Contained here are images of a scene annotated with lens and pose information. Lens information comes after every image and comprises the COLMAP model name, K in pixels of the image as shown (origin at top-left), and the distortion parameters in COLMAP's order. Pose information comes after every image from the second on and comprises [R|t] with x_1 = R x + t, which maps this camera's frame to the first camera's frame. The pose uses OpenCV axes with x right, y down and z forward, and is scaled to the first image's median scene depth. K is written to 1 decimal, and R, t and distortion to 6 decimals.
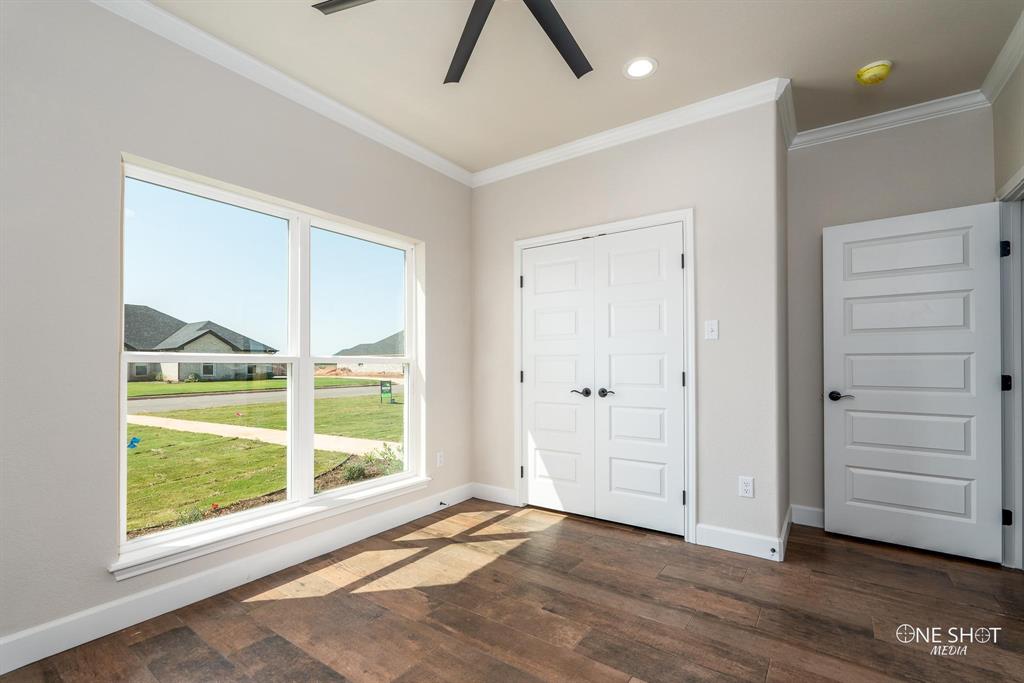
lens RADIAL K [[461.8, 0, 518.7], [0, 461.8, 360.7], [0, 0, 1]] dist [-0.001010, -0.000379]
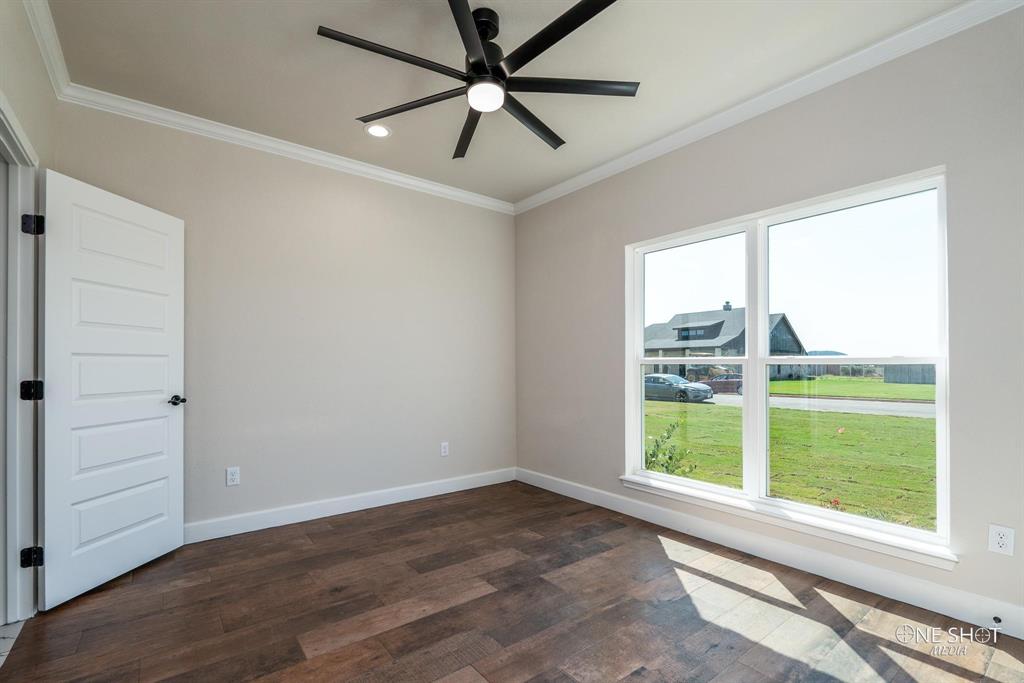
lens RADIAL K [[461.8, 0, 502.1], [0, 461.8, 360.6], [0, 0, 1]] dist [-0.001010, -0.000379]
pose [[-0.312246, -0.004384, -0.949991, 0.711518], [0.004848, 0.999969, -0.006208, -0.000587], [0.949989, -0.006544, -0.312215, 0.802028]]
